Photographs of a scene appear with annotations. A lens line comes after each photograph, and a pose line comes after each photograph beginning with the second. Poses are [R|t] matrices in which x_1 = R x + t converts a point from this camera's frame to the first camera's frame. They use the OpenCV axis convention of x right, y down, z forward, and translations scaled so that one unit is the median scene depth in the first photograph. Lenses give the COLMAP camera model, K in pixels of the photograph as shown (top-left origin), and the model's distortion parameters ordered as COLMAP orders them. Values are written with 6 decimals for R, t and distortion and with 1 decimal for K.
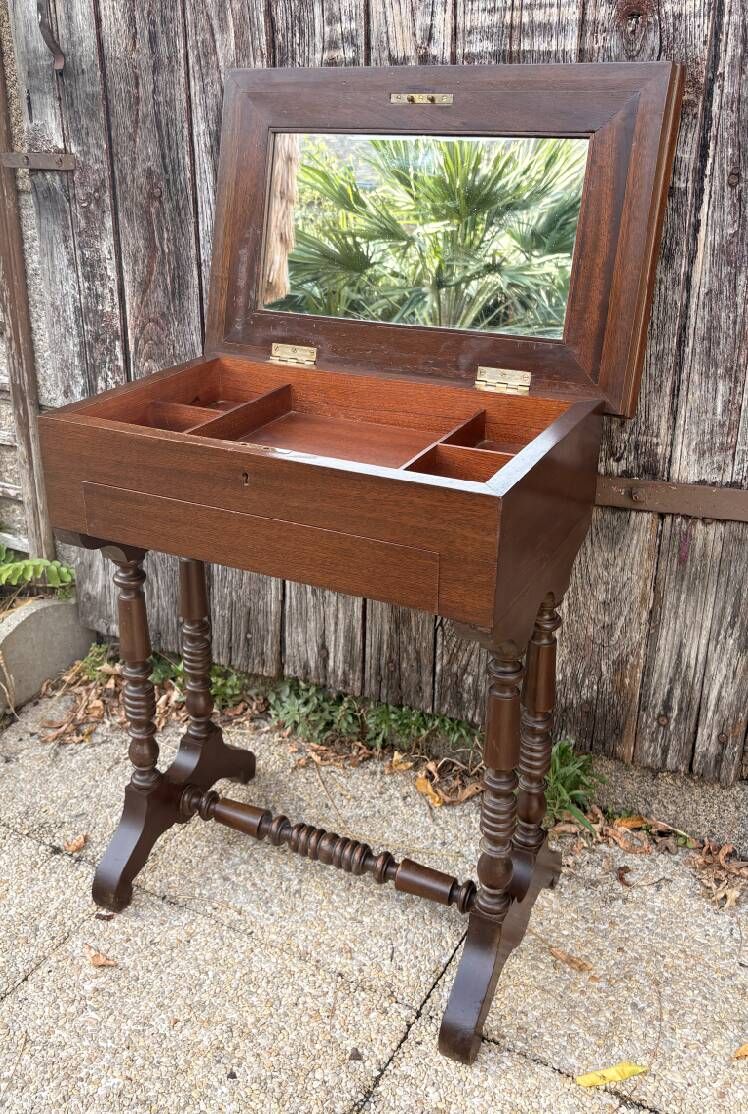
lens RADIAL K [[1134.8, 0, 338.7], [0, 1134.8, 557.6], [0, 0, 1]] dist [0.018957, -0.008606]
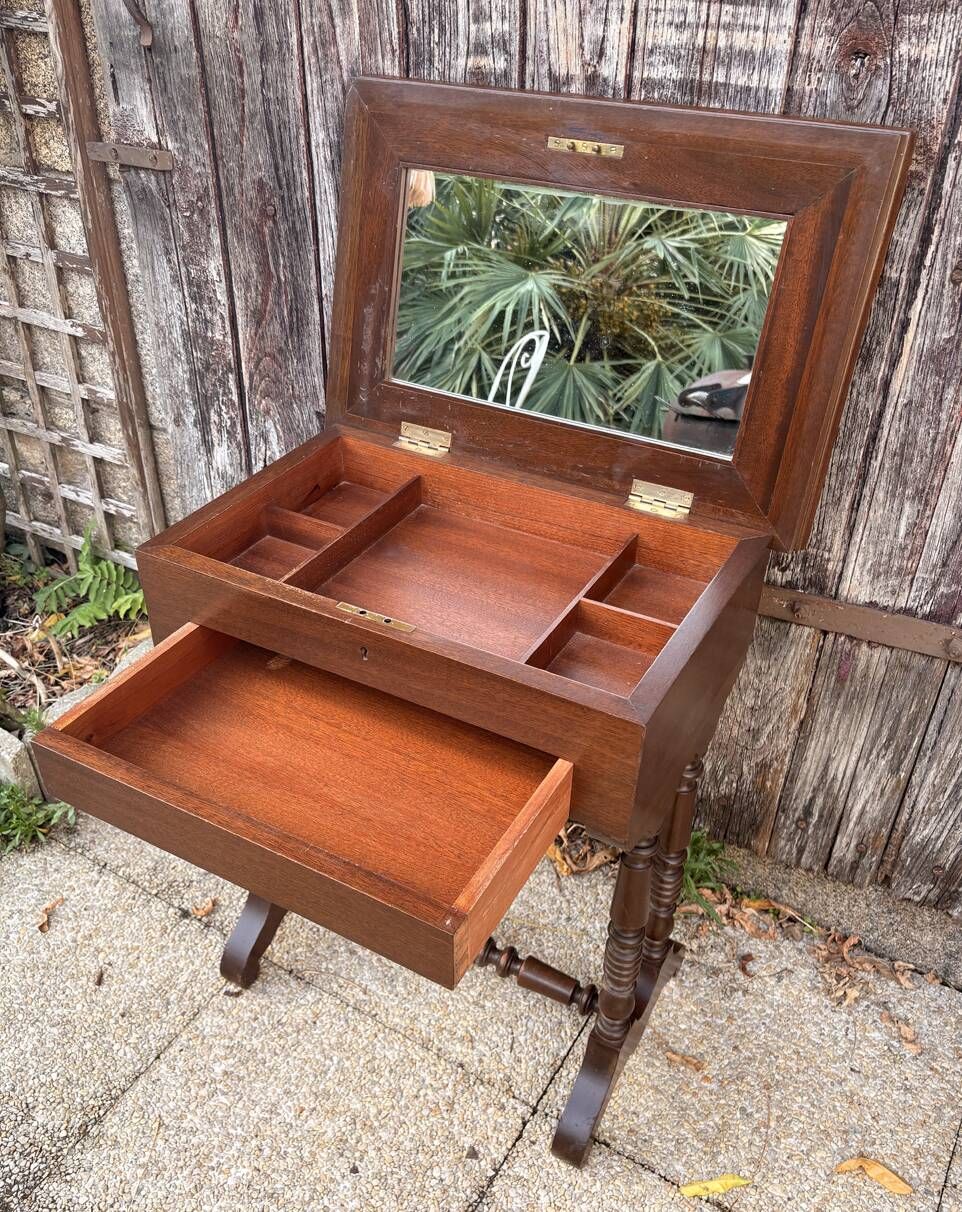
lens RADIAL K [[1129.3, 0, 458.3], [0, 1129.3, 728.1], [0, 0, 1]] dist [0.006892, 0.017605]
pose [[0.999382, 0.030205, -0.017998, 0.008192], [-0.024078, 0.960948, 0.275679, -0.203887], [0.025622, -0.275075, 0.961081, 0.094801]]
